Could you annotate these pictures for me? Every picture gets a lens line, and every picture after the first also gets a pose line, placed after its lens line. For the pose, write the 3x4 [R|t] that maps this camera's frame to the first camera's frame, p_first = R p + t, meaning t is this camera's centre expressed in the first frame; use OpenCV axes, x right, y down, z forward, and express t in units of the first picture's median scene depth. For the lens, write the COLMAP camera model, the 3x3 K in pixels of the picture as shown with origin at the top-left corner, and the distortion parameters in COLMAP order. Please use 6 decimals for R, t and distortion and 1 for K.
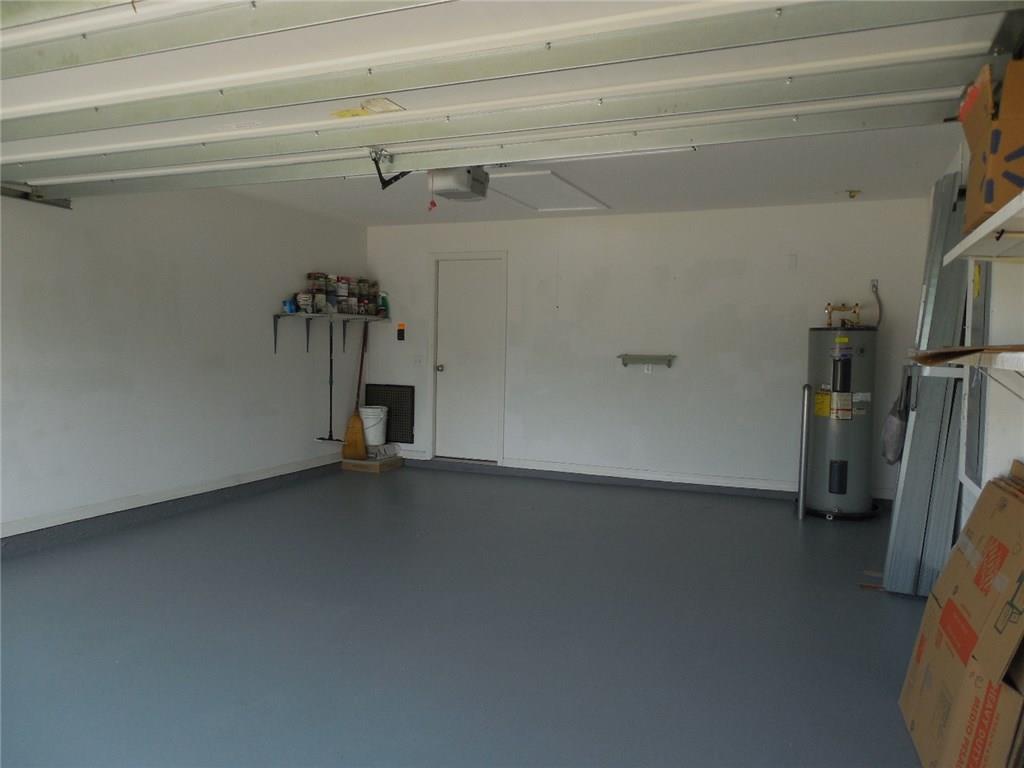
lens RADIAL K [[757.8, 0, 492.4], [0, 757.8, 380.5], [0, 0, 1]] dist [0.001780, -0.001843]
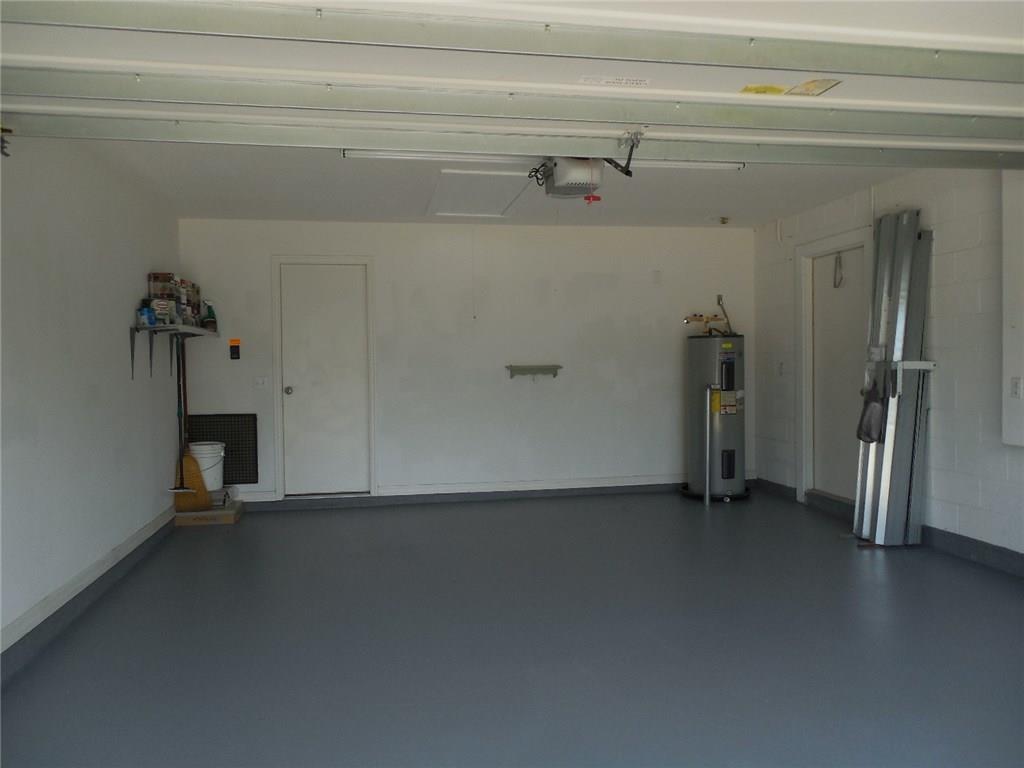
lens RADIAL K [[757.8, 0, 492.4], [0, 757.8, 380.5], [0, 0, 1]] dist [0.001780, -0.001843]
pose [[0.836461, -0.042545, 0.546372, -0.368352], [0.055904, 0.998405, -0.007841, -0.008629], [-0.545167, 0.037103, 0.837506, 0.176828]]
